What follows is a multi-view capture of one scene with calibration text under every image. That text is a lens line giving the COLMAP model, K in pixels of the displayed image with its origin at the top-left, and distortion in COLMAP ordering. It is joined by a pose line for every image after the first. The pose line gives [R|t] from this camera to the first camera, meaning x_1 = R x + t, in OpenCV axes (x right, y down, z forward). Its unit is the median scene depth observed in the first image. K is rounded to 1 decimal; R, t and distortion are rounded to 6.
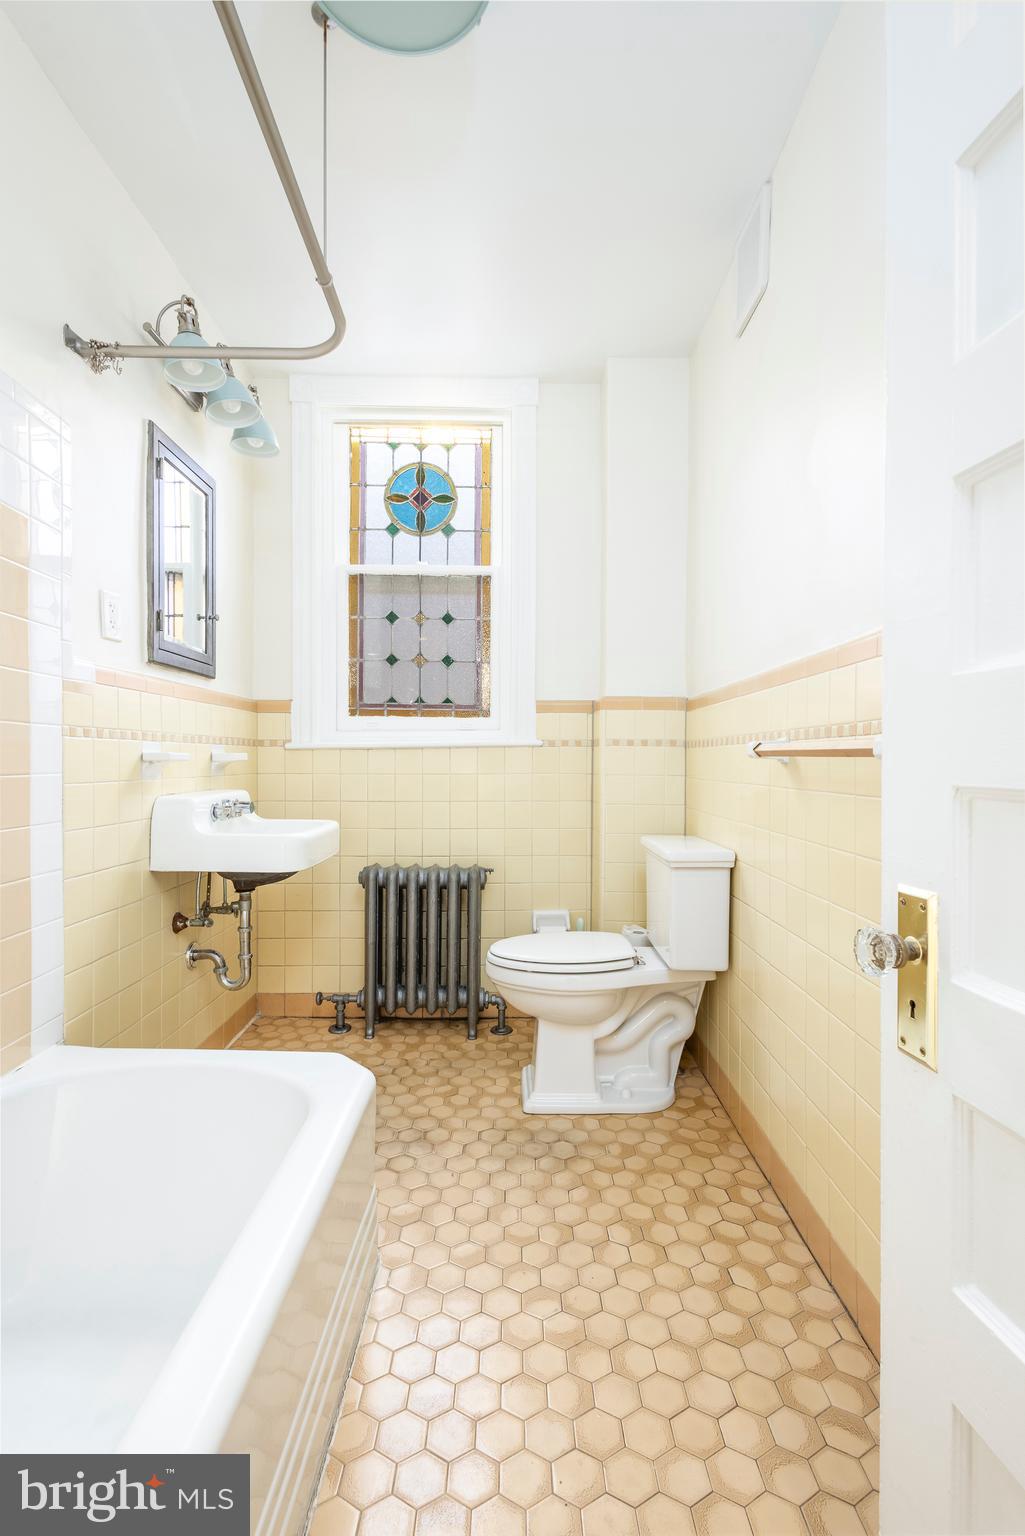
lens RADIAL K [[719.3, 0, 512.2], [0, 719.3, 767.3], [0, 0, 1]] dist [0.015091, -0.002551]
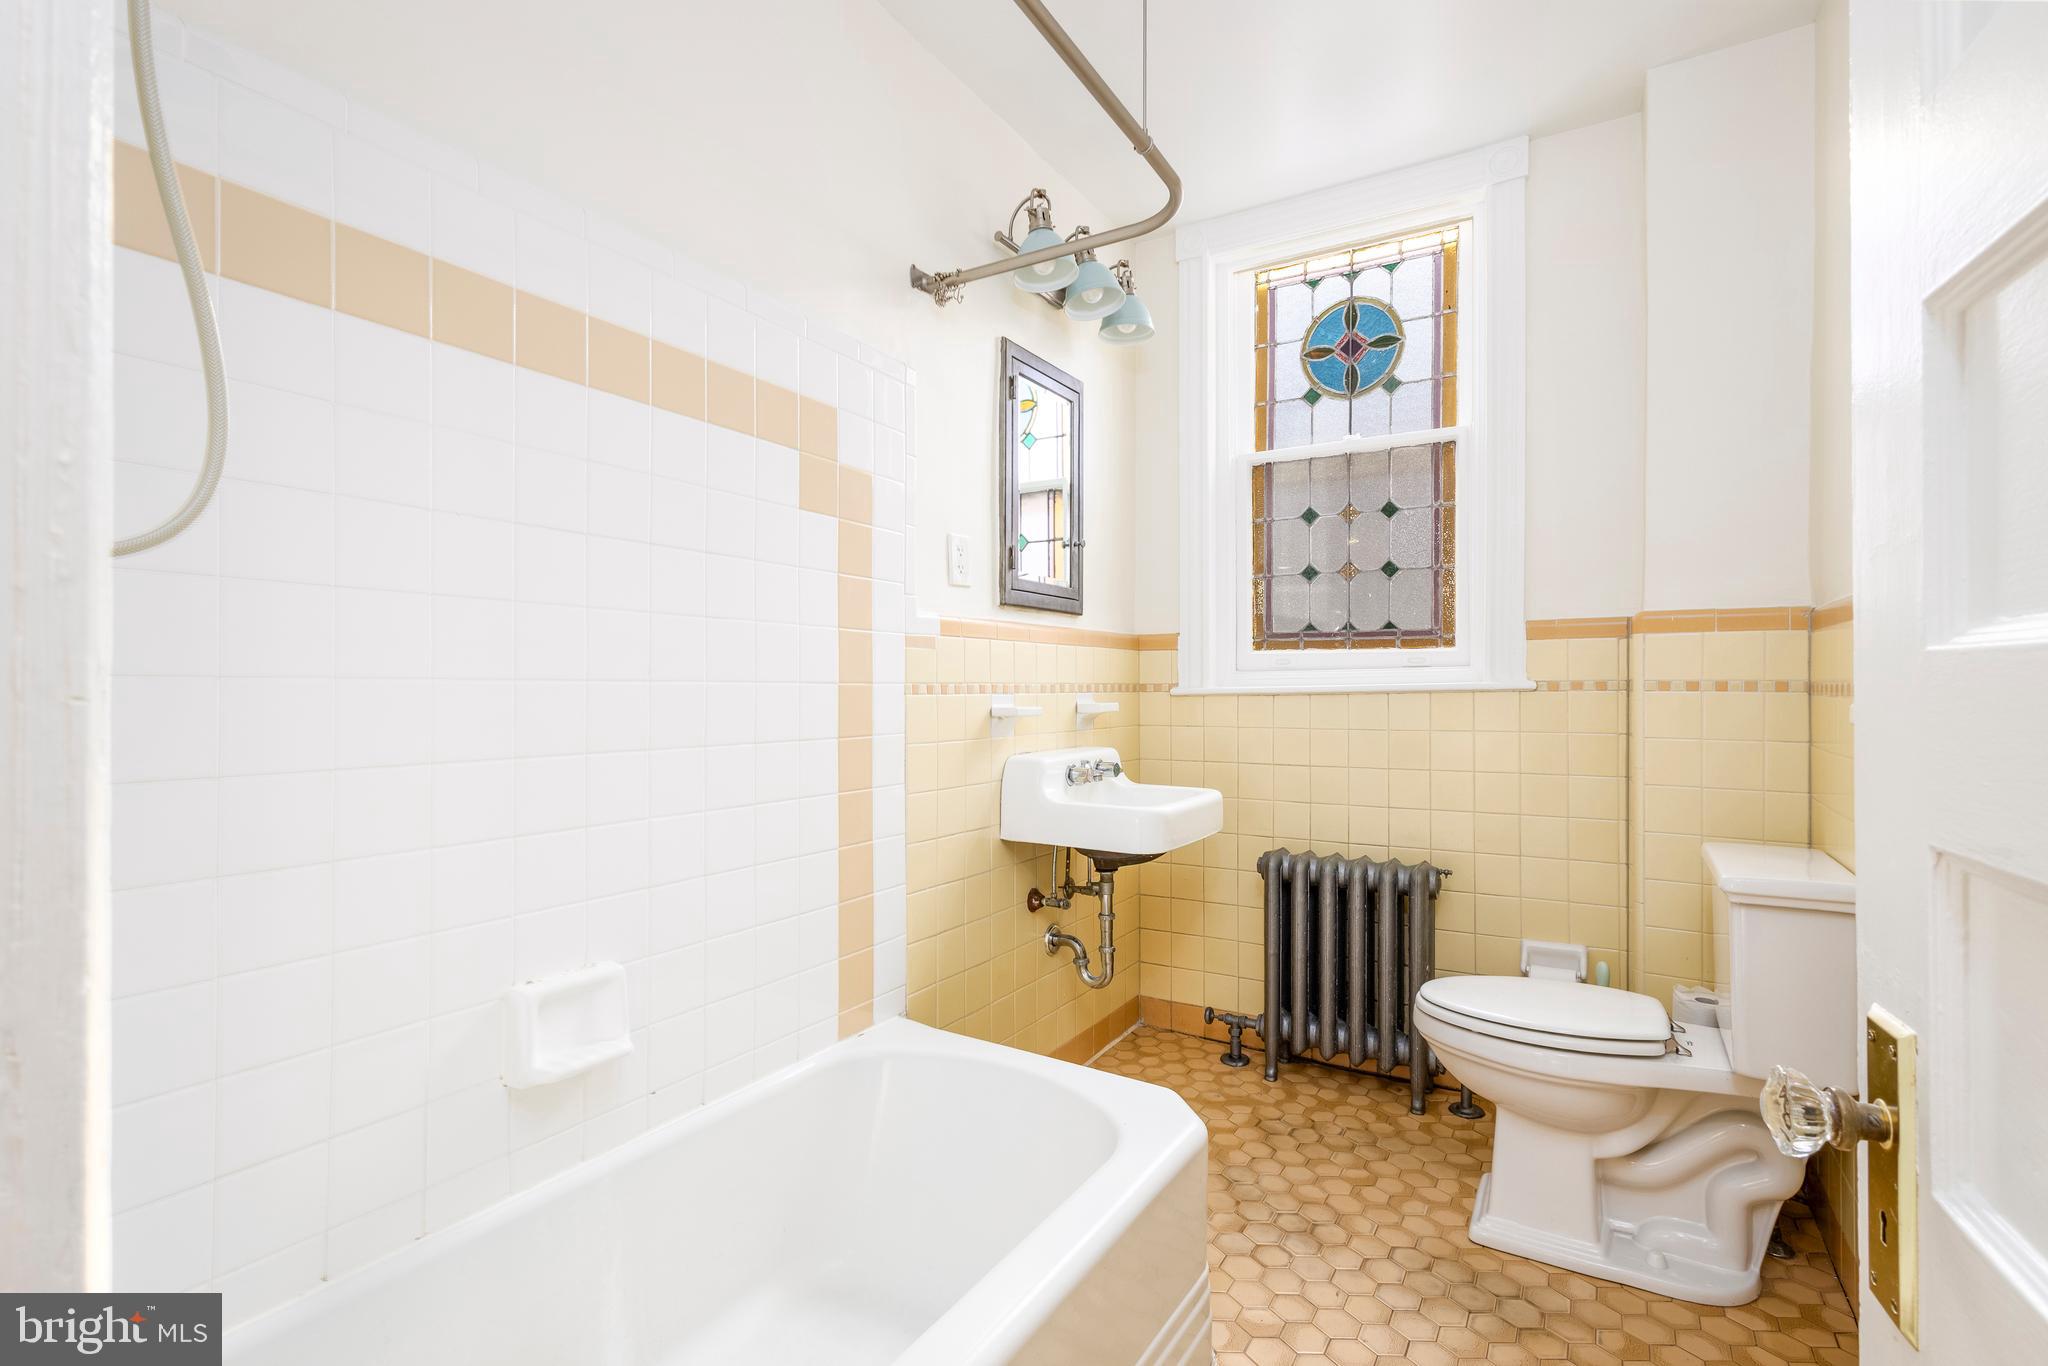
lens RADIAL K [[959.1, 0, 994.1], [0, 959.1, 688.0], [0, 0, 1]] dist [0.015091, -0.002551]
pose [[0.844536, -0.008276, -0.535435, 0.110570], [0.001814, 0.999919, -0.012594, -0.024541], [0.535496, 0.009665, 0.844482, -0.008557]]
